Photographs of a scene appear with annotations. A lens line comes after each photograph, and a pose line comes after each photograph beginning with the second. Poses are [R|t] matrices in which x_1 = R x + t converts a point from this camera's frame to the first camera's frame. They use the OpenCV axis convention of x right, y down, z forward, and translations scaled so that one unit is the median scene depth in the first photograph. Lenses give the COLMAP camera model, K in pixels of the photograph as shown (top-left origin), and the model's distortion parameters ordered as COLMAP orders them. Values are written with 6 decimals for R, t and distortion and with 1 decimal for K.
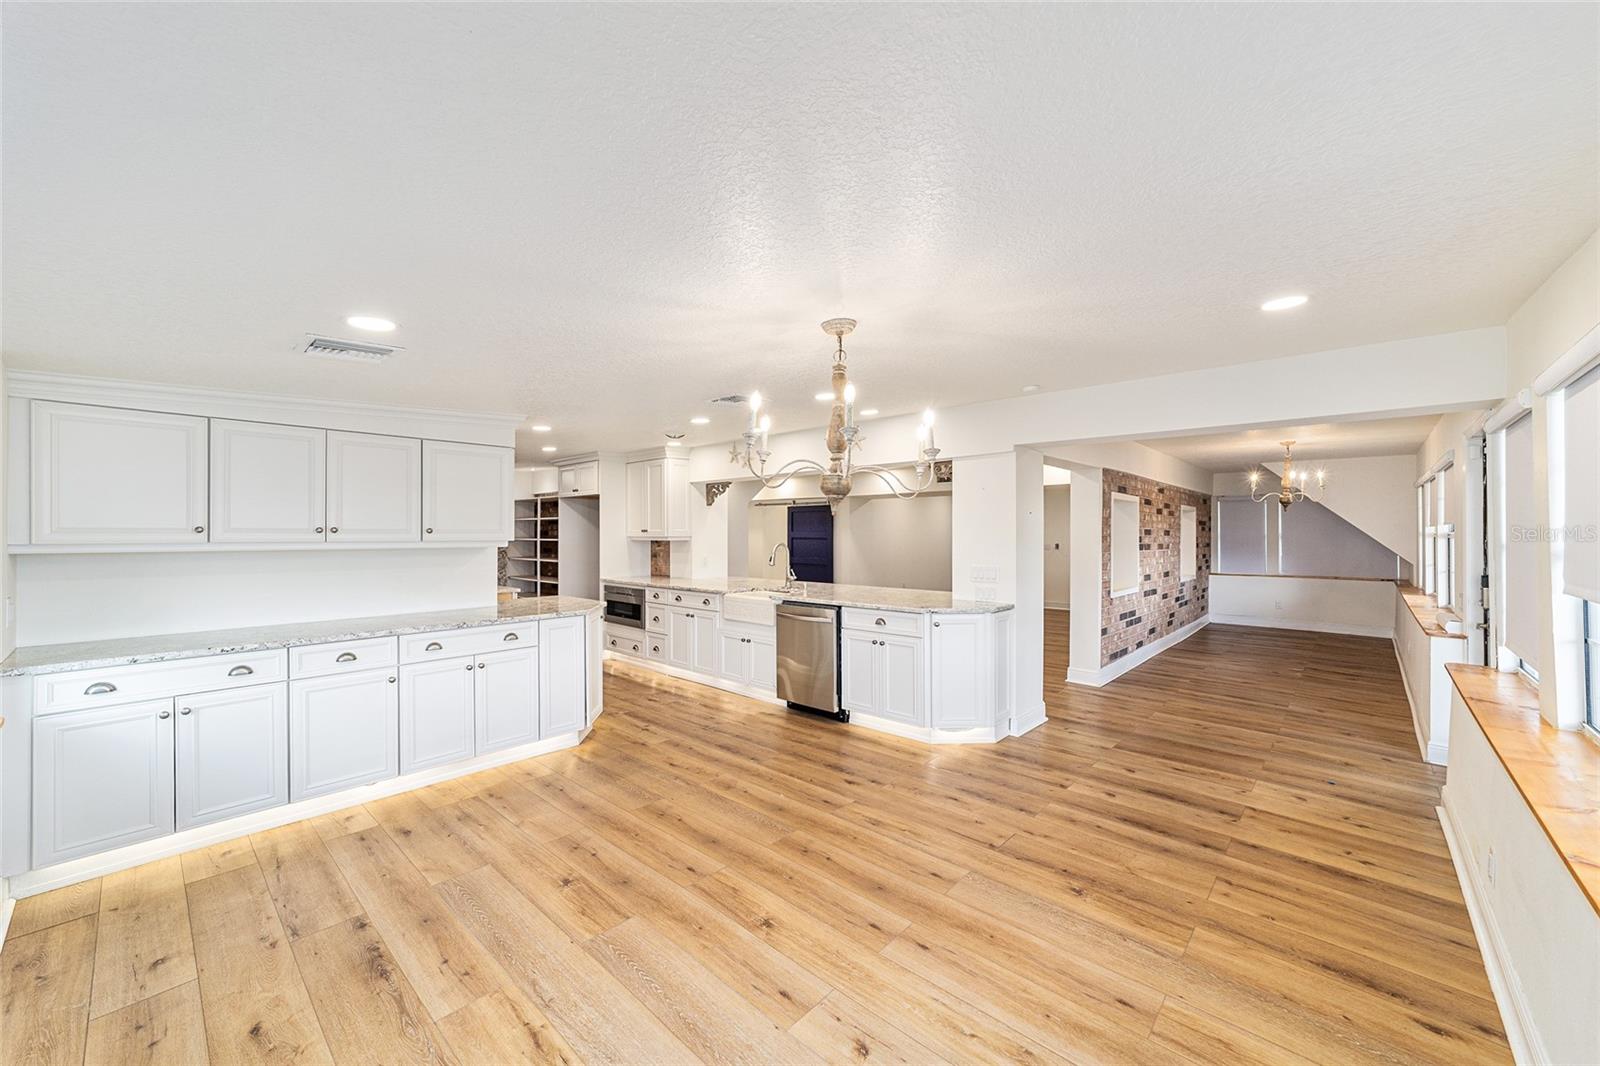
lens RADIAL K [[607.6, 0, 797.3], [0, 607.6, 536.6], [0, 0, 1]] dist [0.002966, 0.000403]
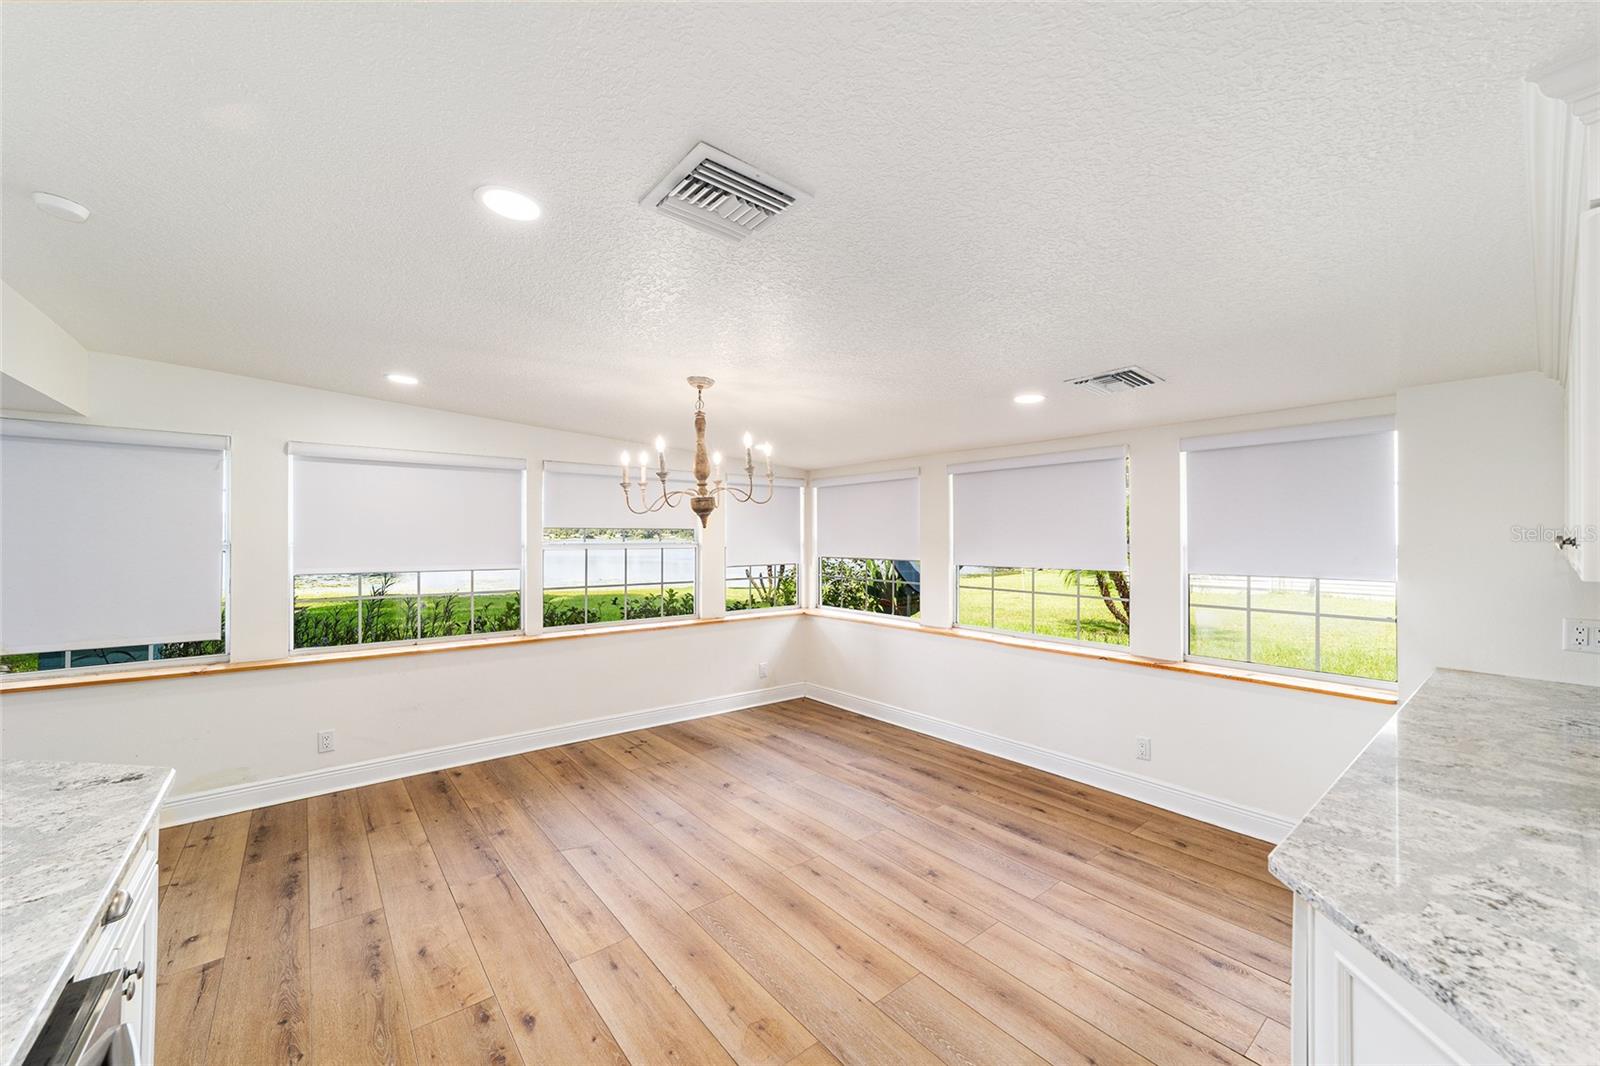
lens RADIAL K [[607.6, 0, 797.3], [0, 607.6, 536.6], [0, 0, 1]] dist [0.002966, 0.000403]
pose [[-0.988878, -0.002739, 0.148705, -0.287405], [-0.001896, 0.999981, 0.005805, -0.019689], [-0.148718, 0.005459, -0.988865, 1.964546]]
